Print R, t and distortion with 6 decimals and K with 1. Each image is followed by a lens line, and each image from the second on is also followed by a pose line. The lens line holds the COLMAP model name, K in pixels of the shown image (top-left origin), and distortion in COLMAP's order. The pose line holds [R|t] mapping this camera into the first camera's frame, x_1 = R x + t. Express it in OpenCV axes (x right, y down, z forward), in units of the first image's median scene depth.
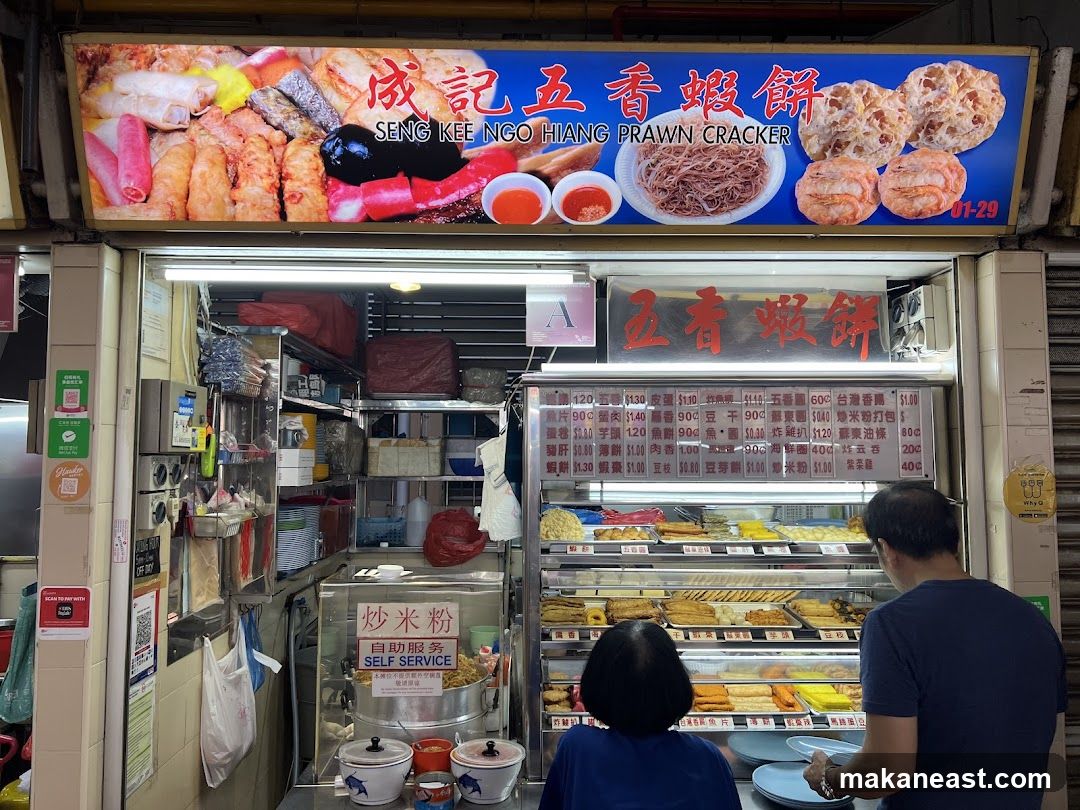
lens RADIAL K [[816.4, 0, 536.2], [0, 816.4, 405.0], [0, 0, 1]] dist [0.045266, -0.063674]
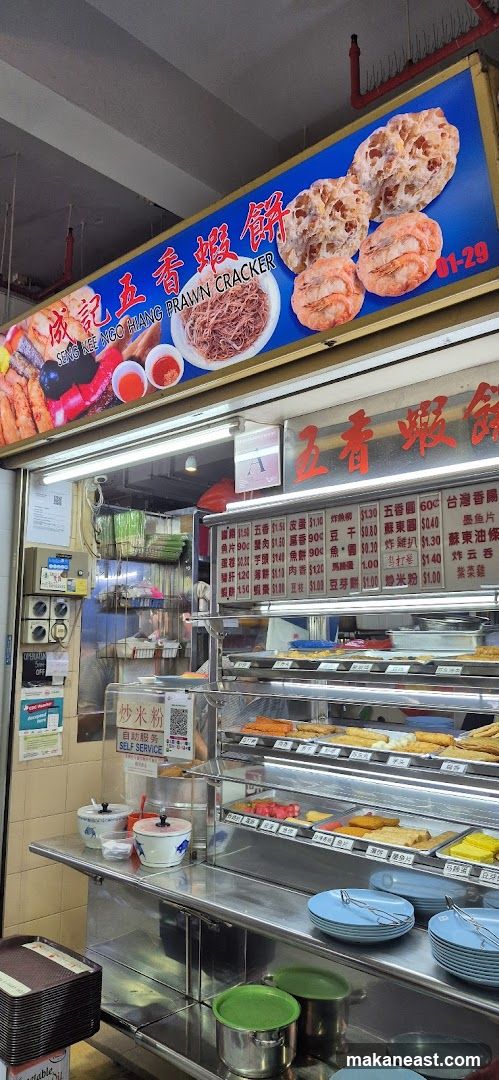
lens RADIAL K [[738.2, 0, 248.1], [0, 738.2, 537.2], [0, 0, 1]] dist [0.057474, -0.068133]
pose [[0.710532, -0.101401, -0.696321, 0.907263], [0.045283, 0.994100, -0.098558, 0.119446], [0.702206, 0.038497, 0.710932, 0.307412]]
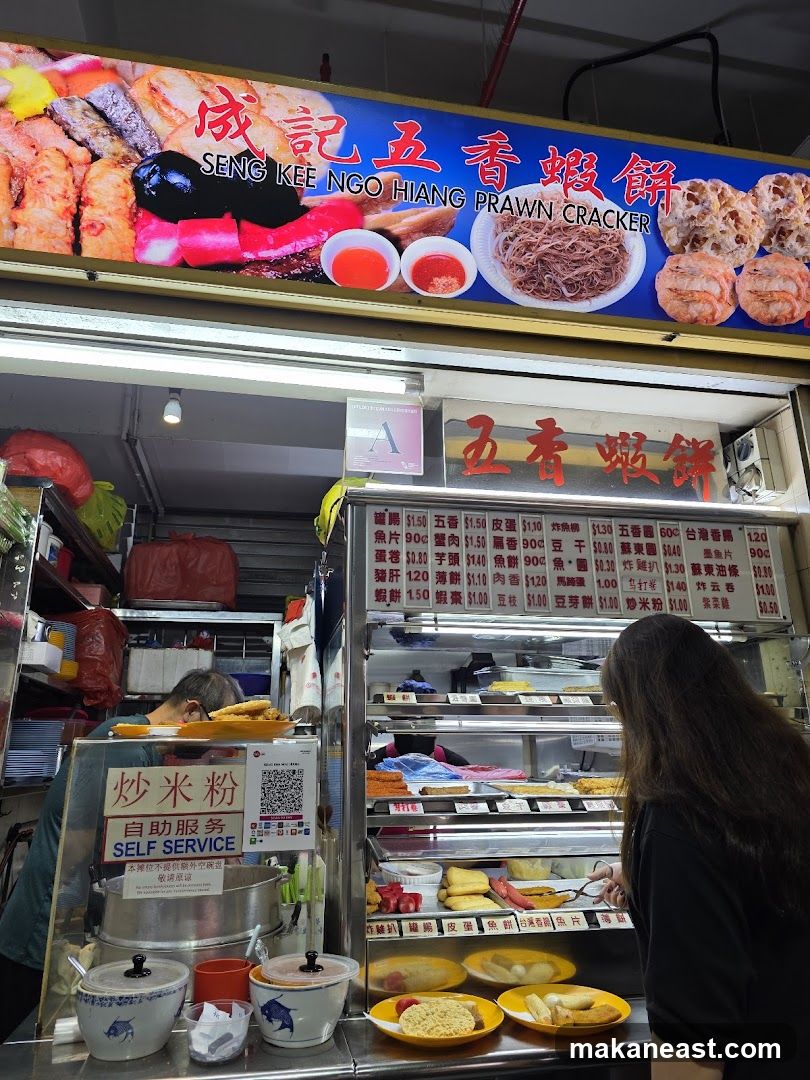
lens RADIAL K [[730.7, 0, 391.1], [0, 730.7, 540.6], [0, 0, 1]] dist [0.051095, -0.049348]
pose [[0.986468, 0.039335, 0.159167, -0.105709], [-0.003291, 0.975350, -0.220639, 0.214802], [-0.163922, 0.217130, 0.962281, 0.305378]]
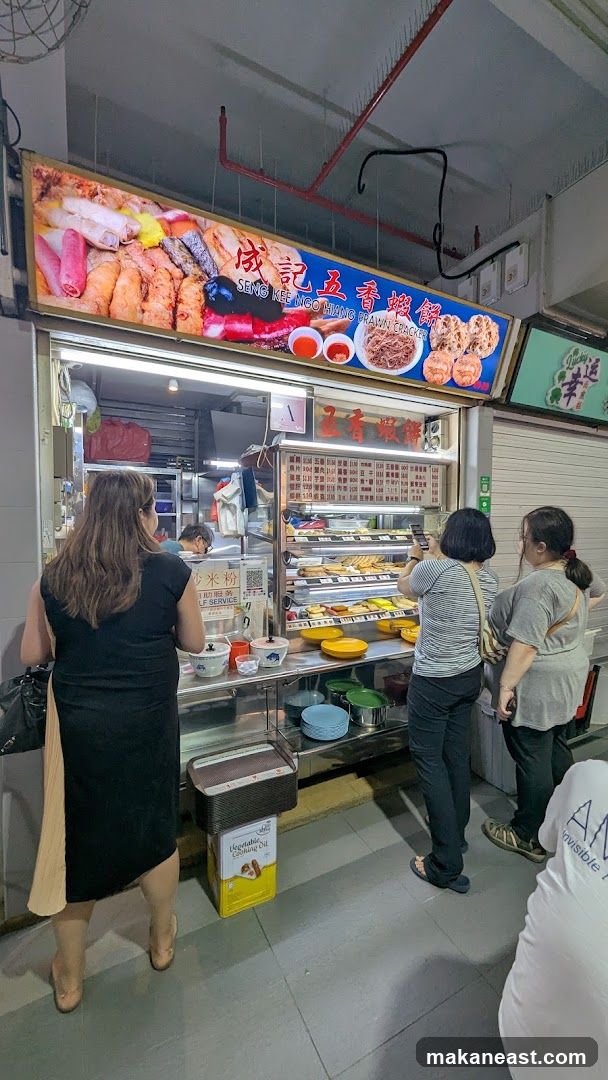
lens RADIAL K [[430.7, 0, 303.7], [0, 430.7, 543.3], [0, 0, 1]] dist [-0.008804, 0.000535]
pose [[0.895784, -0.019692, 0.444053, -0.461685], [-0.035962, 0.992532, 0.116561, 0.078881], [-0.443032, -0.120383, 0.888386, 0.104286]]
